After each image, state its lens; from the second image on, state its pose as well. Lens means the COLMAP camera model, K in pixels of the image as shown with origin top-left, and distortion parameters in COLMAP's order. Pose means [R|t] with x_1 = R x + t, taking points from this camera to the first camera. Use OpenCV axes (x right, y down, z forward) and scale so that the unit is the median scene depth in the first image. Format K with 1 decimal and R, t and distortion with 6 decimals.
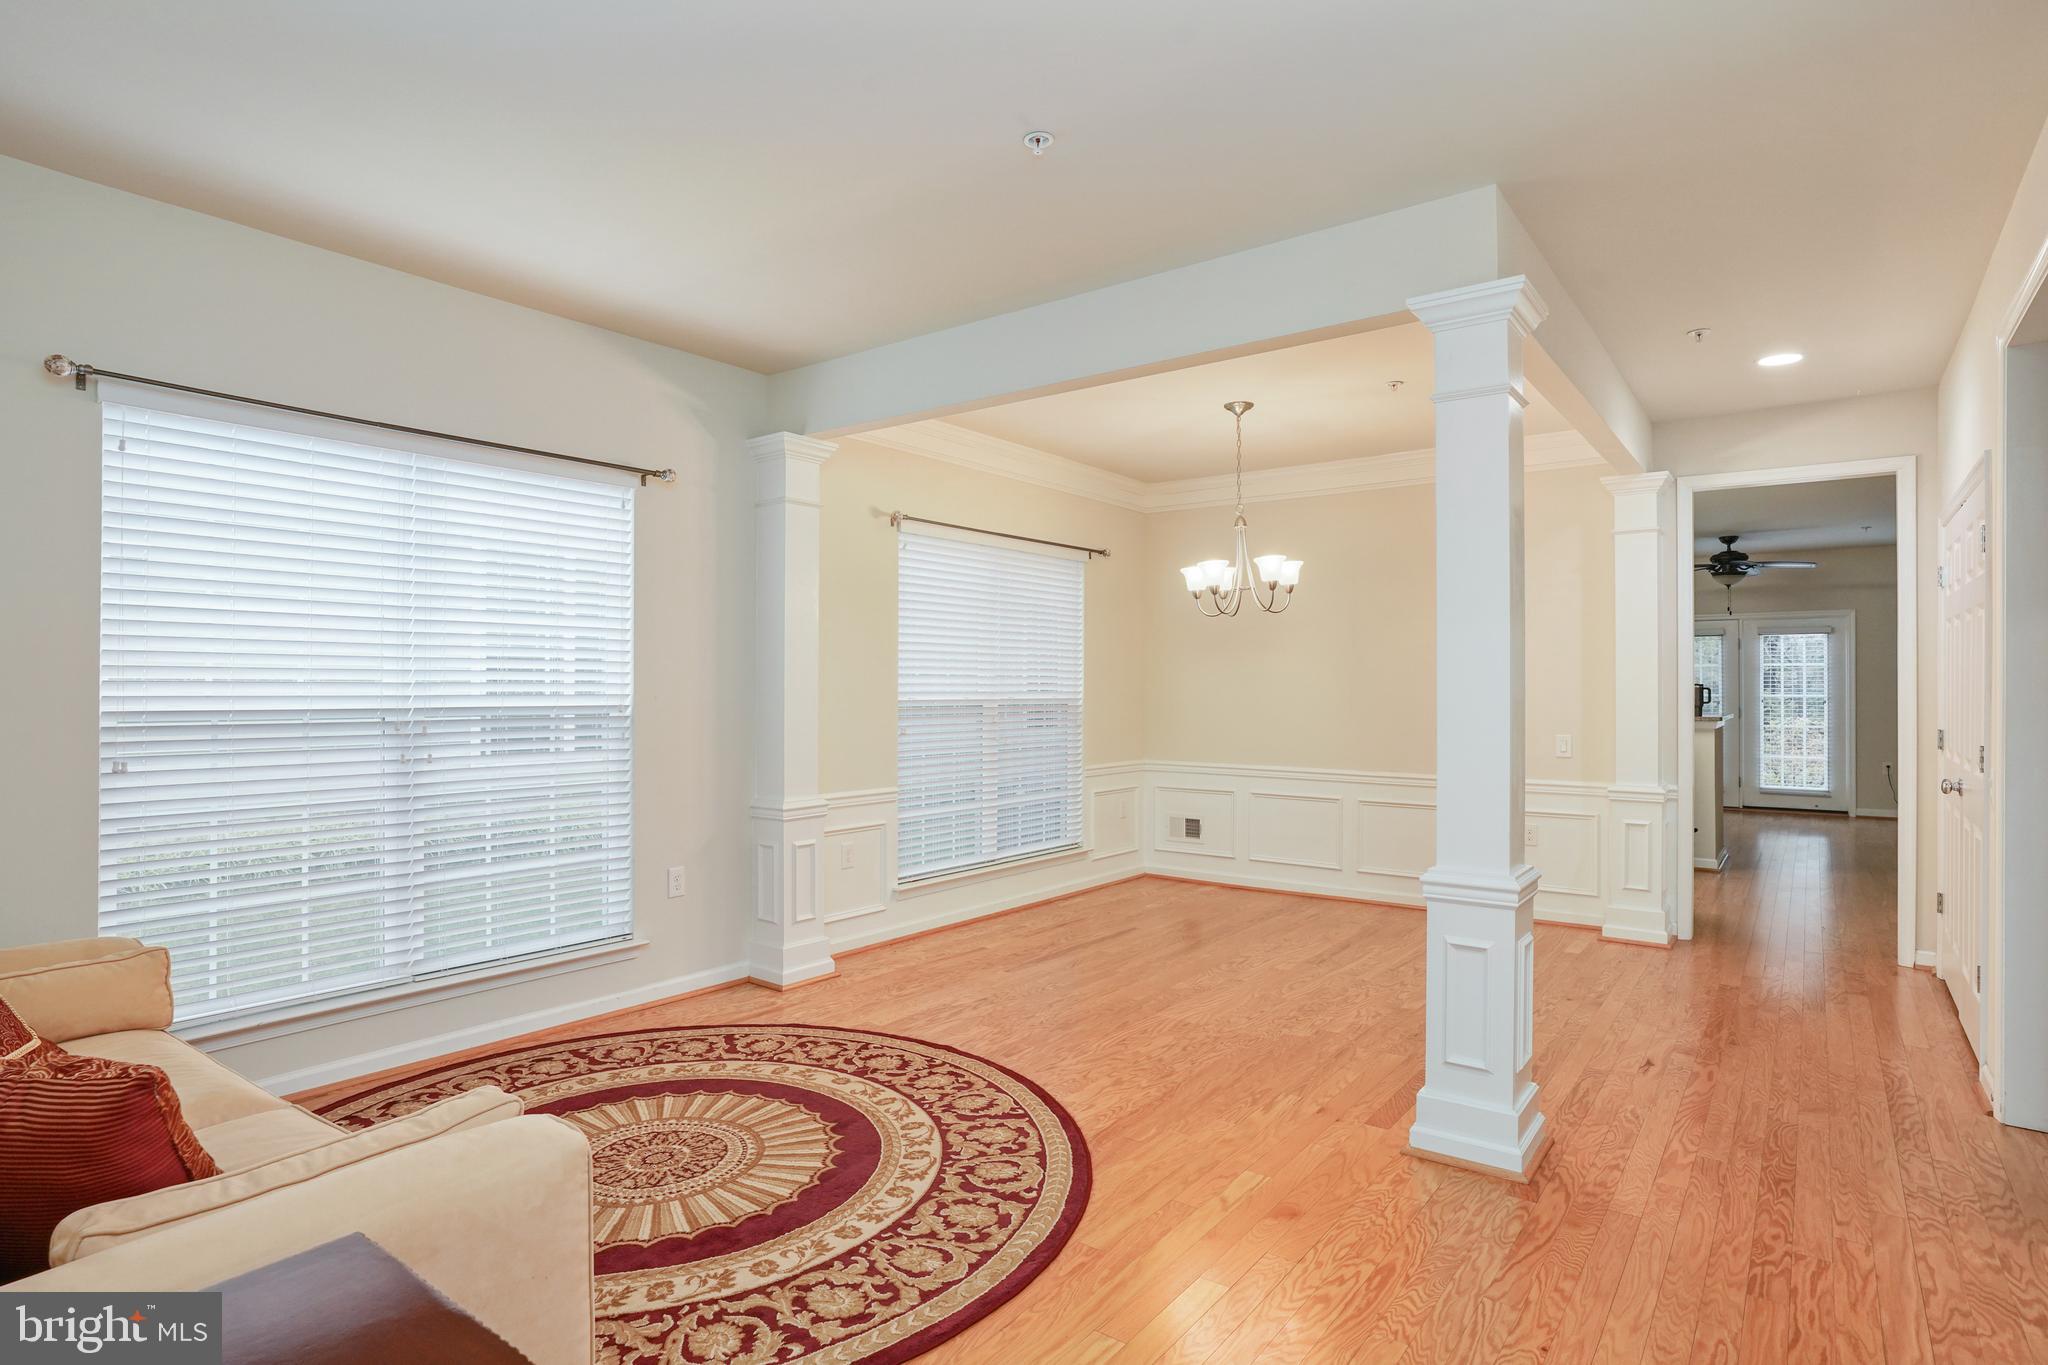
lens RADIAL K [[1072.3, 0, 1027.8], [0, 1072.3, 688.0], [0, 0, 1]] dist [-0.006853, -0.000540]
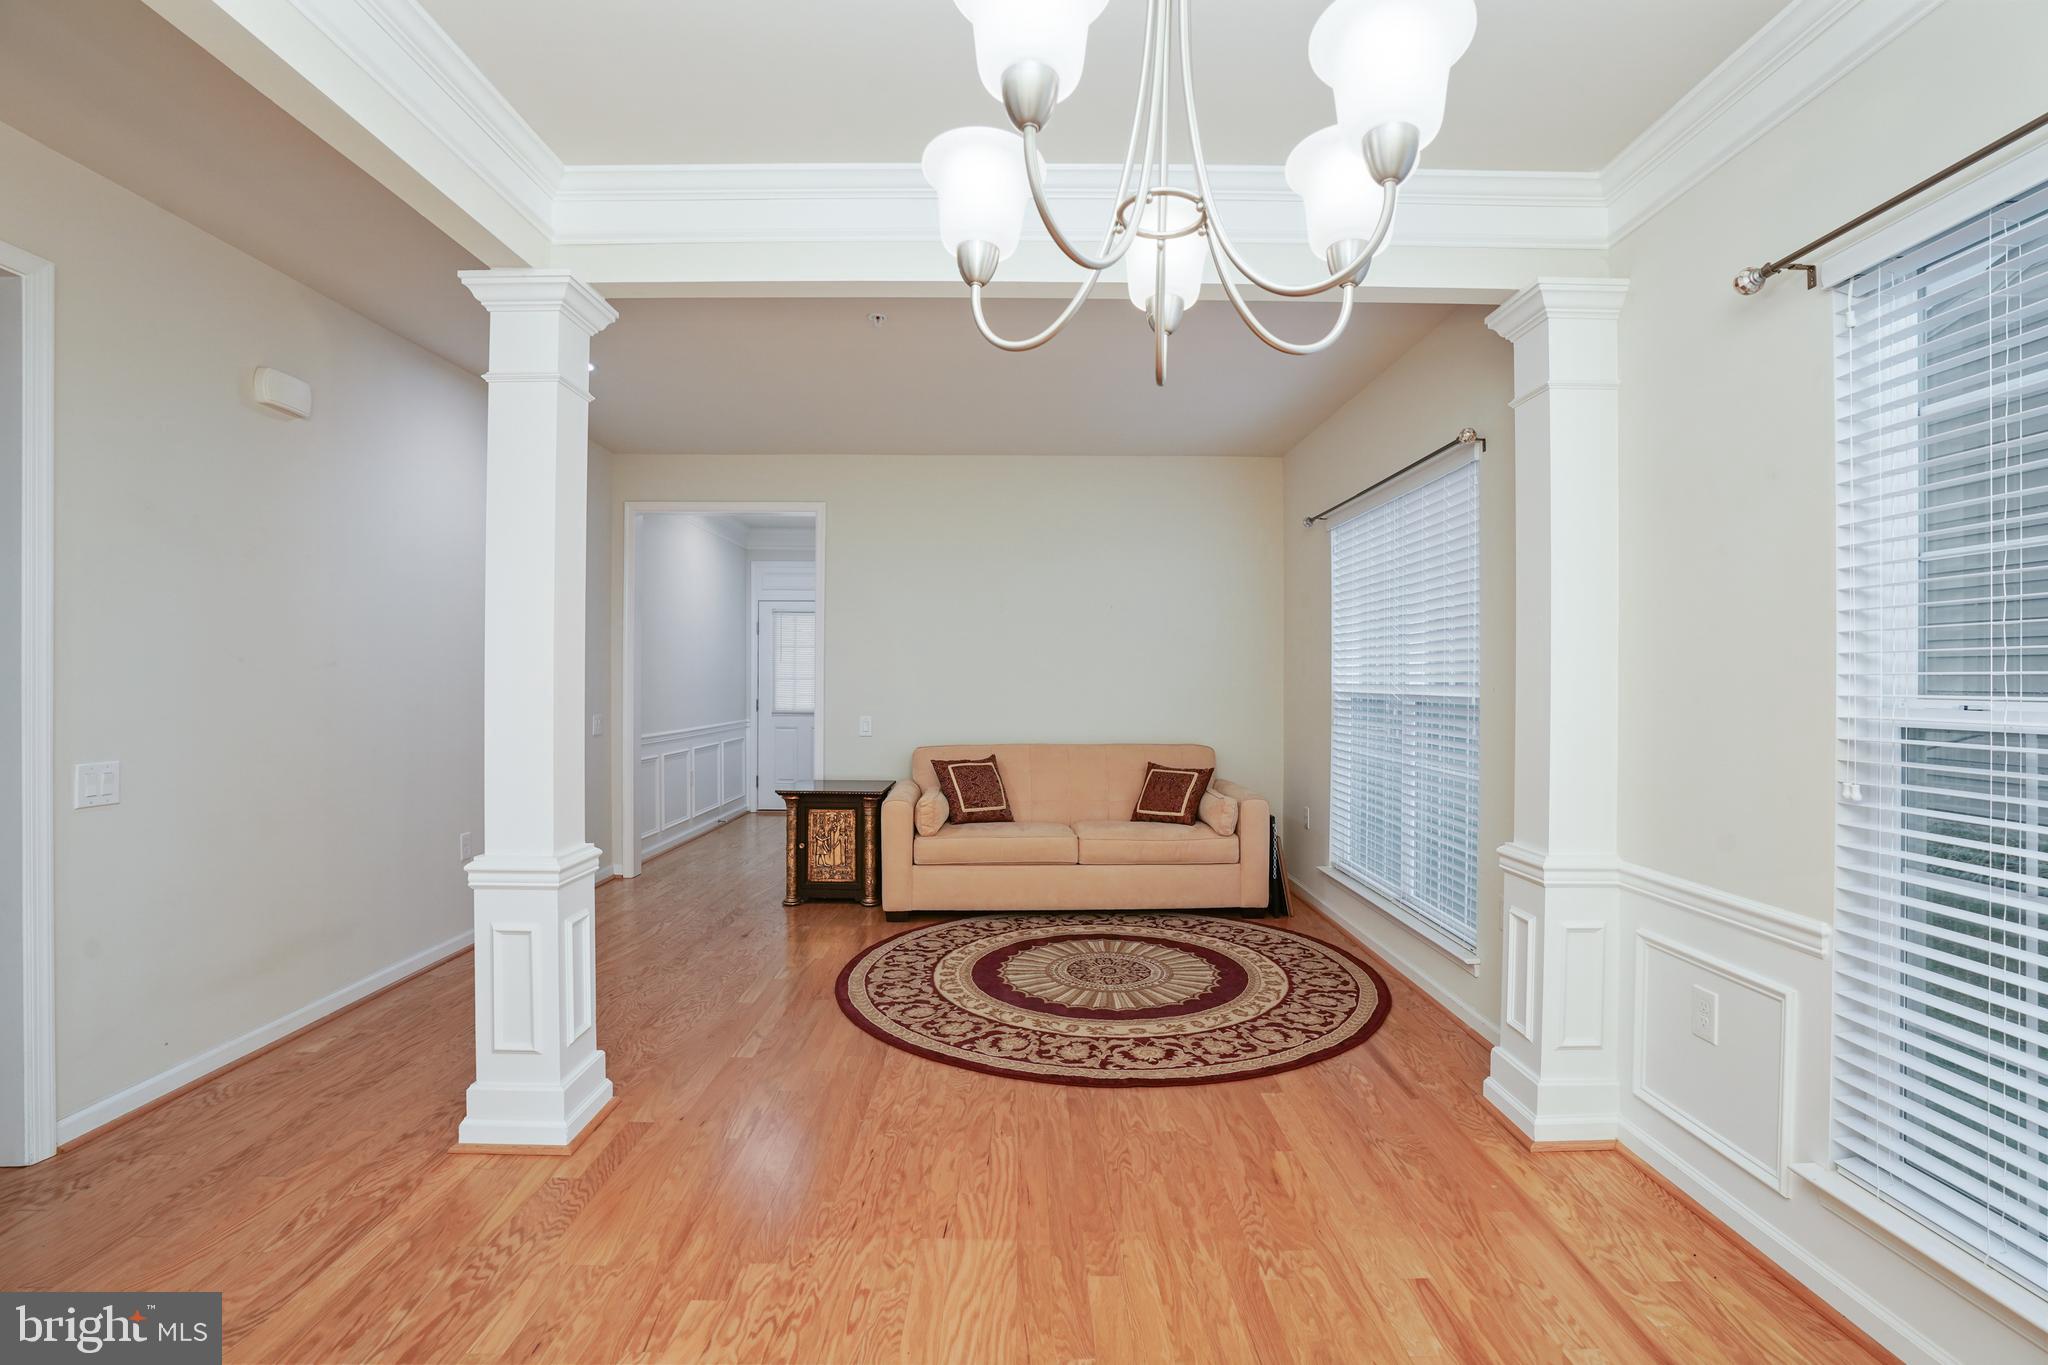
lens RADIAL K [[943.1, 0, 1028.6], [0, 943.1, 688.3], [0, 0, 1]] dist [0.005626, 0.000299]
pose [[-0.793880, -0.002561, -0.608069, 0.510357], [-0.000173, 0.999992, -0.003985, 0.014916], [0.608075, -0.003059, -0.793874, 1.701411]]
